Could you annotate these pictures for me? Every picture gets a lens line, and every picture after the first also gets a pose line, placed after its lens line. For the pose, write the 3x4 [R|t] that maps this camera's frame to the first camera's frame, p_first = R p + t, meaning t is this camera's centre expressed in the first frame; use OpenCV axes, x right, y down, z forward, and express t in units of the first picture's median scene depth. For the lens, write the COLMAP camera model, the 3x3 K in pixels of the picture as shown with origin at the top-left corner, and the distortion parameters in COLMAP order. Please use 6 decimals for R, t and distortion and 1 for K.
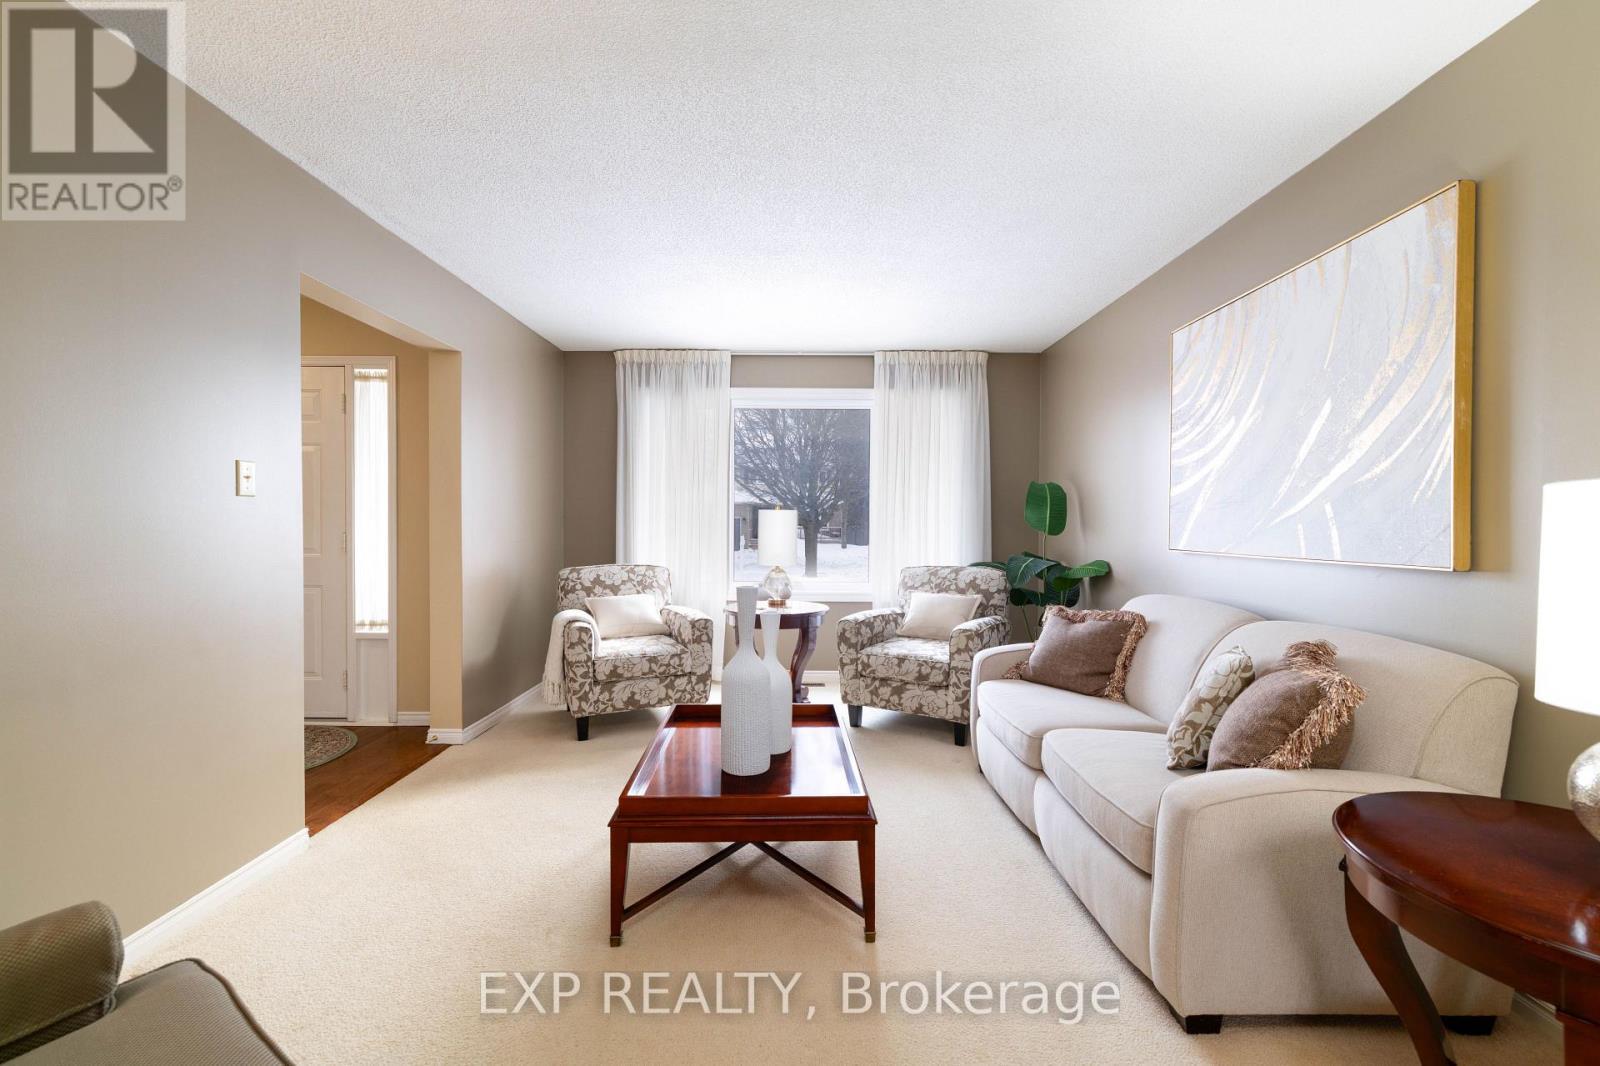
lens RADIAL K [[703.8, 0, 795.1], [0, 703.8, 530.1], [0, 0, 1]] dist [0.001412, 0.001341]
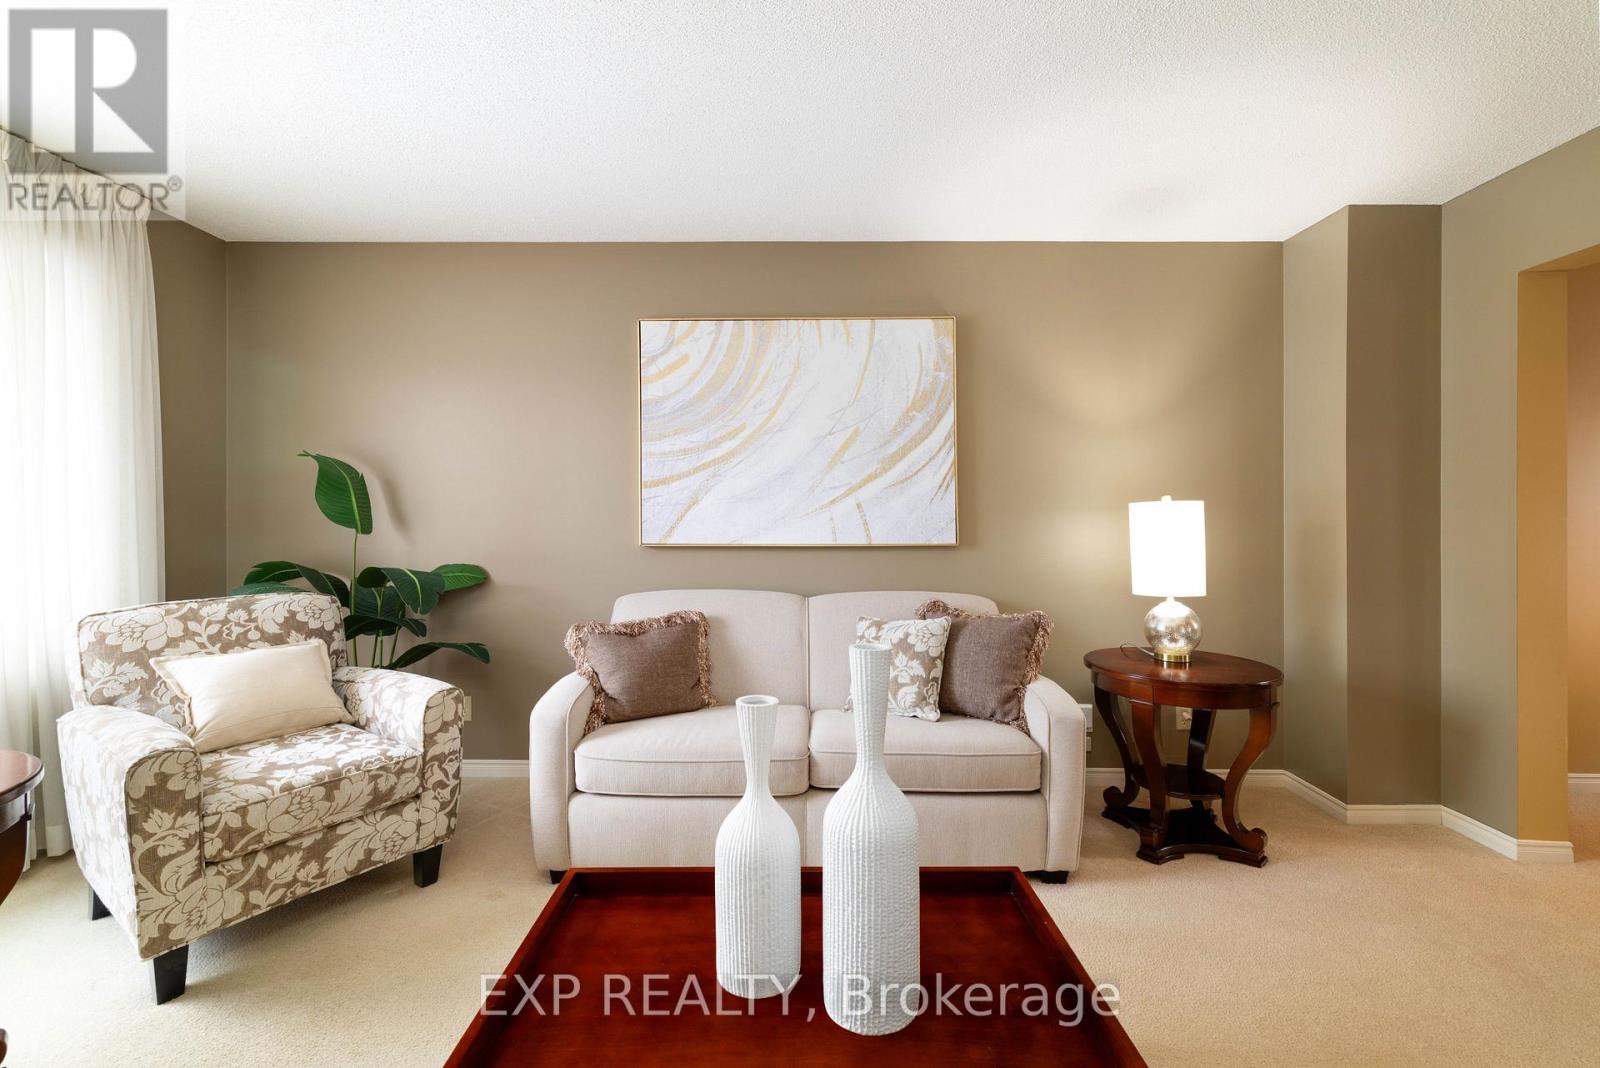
lens RADIAL K [[703.8, 0, 798.5], [0, 703.8, 523.7], [0, 0, 1]] dist [0.001412, 0.001341]
pose [[-0.001911, -0.009619, 0.999952, -0.359514], [0.008480, 0.999918, 0.009635, -0.007237], [-0.999962, 0.008498, -0.001830, 0.660367]]
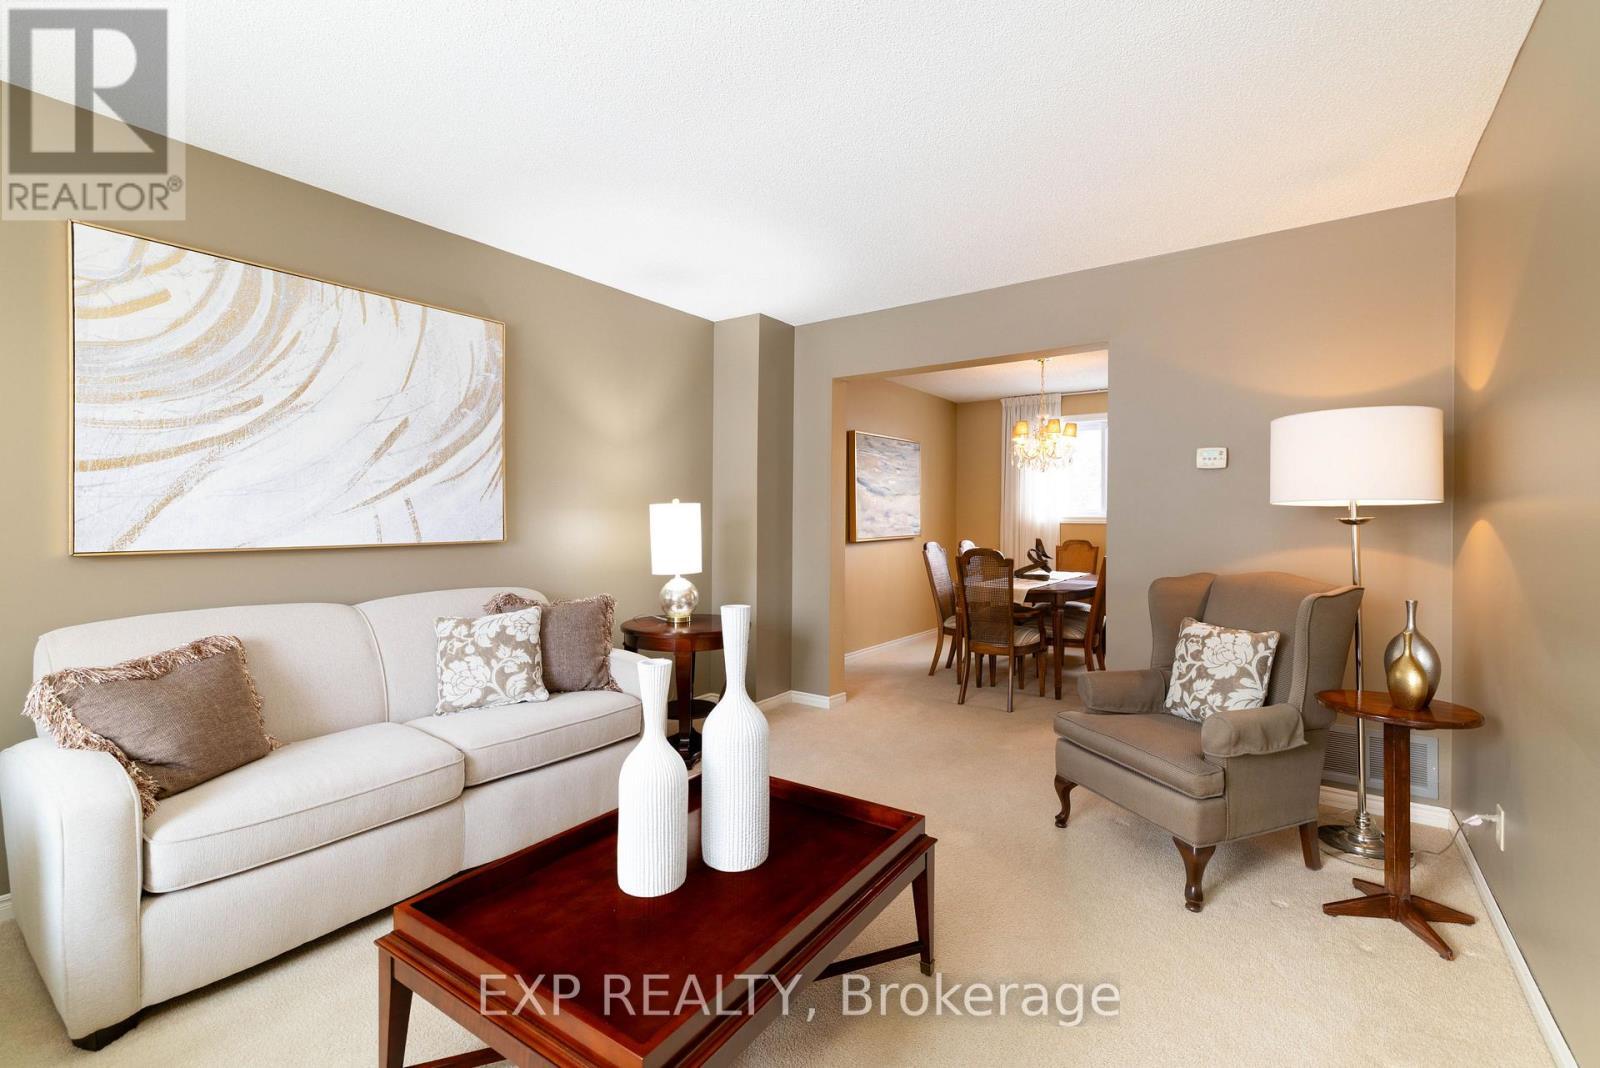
lens RADIAL K [[703.8, 0, 810.1], [0, 703.8, 524.6], [0, 0, 1]] dist [0.001412, 0.001341]
pose [[-0.825036, -0.015187, 0.564877, -0.335042], [-0.002431, 0.999725, 0.023327, -0.013822], [-0.565076, 0.017873, -0.824846, 0.971626]]
